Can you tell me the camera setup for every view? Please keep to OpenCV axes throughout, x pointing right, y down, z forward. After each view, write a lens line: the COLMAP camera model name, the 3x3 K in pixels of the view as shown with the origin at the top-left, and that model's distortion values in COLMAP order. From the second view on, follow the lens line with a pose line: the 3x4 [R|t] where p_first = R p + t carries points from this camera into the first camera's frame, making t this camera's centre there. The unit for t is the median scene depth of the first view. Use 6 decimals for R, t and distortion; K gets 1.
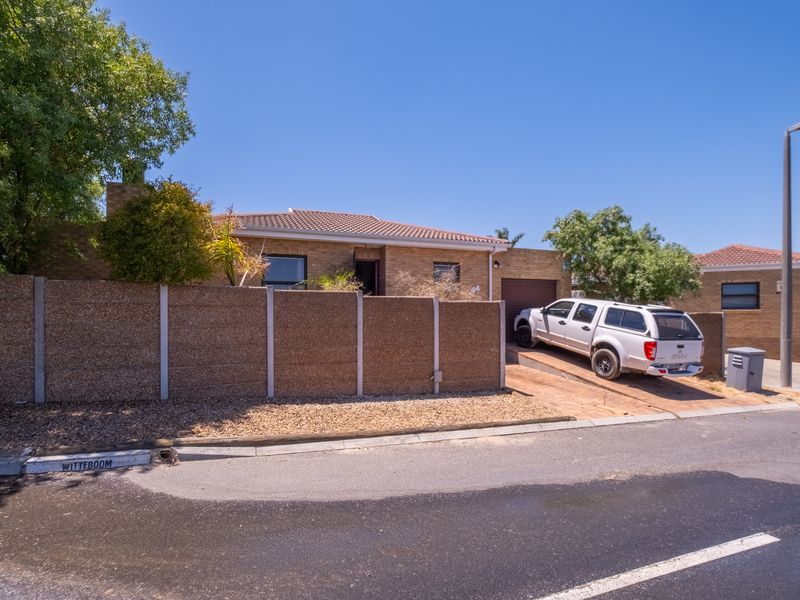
lens RADIAL K [[403.9, 0, 402.1], [0, 403.9, 312.2], [0, 0, 1]] dist [-0.003863, -0.000724]
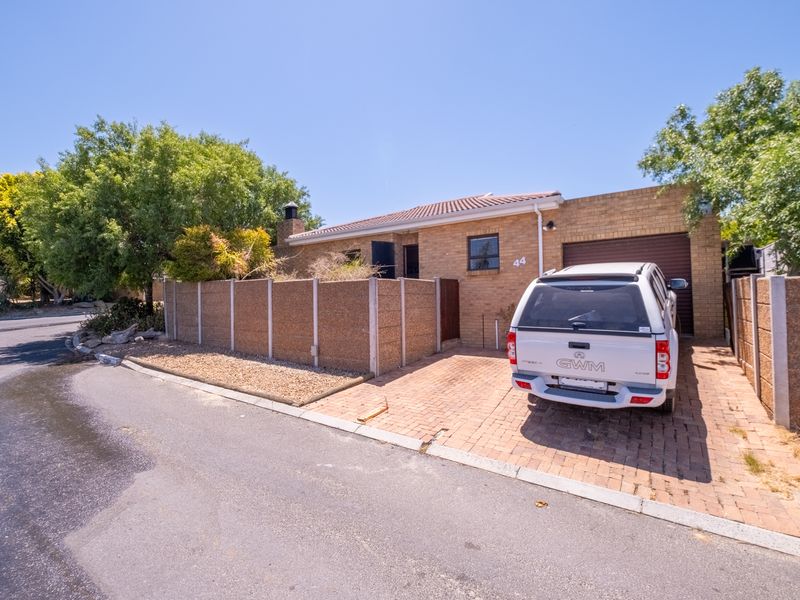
lens RADIAL K [[391.1, 0, 395.8], [0, 391.1, 294.6], [0, 0, 1]] dist [-0.000496, 0.000666]
pose [[0.554545, -0.024460, -0.831794, 1.115880], [0.013430, 0.999701, -0.020444, 0.030835], [0.832045, 0.000166, 0.554708, 0.602921]]
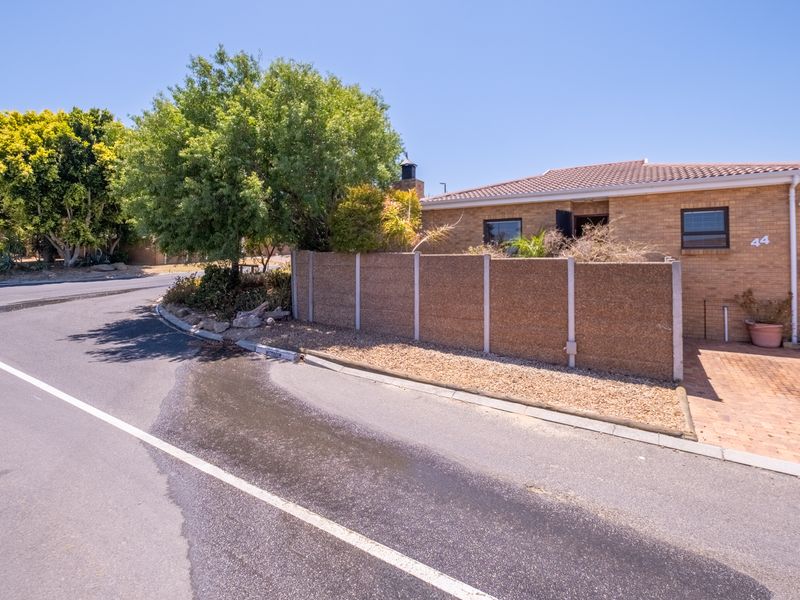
lens RADIAL K [[404.5, 0, 413.7], [0, 404.5, 259.7], [0, 0, 1]] dist [-0.005694, 0.000155]
pose [[0.617441, -0.007584, -0.786580, 0.580626], [-0.008272, 0.999836, -0.016134, -0.017127], [0.786573, 0.016468, 0.617277, 0.183356]]
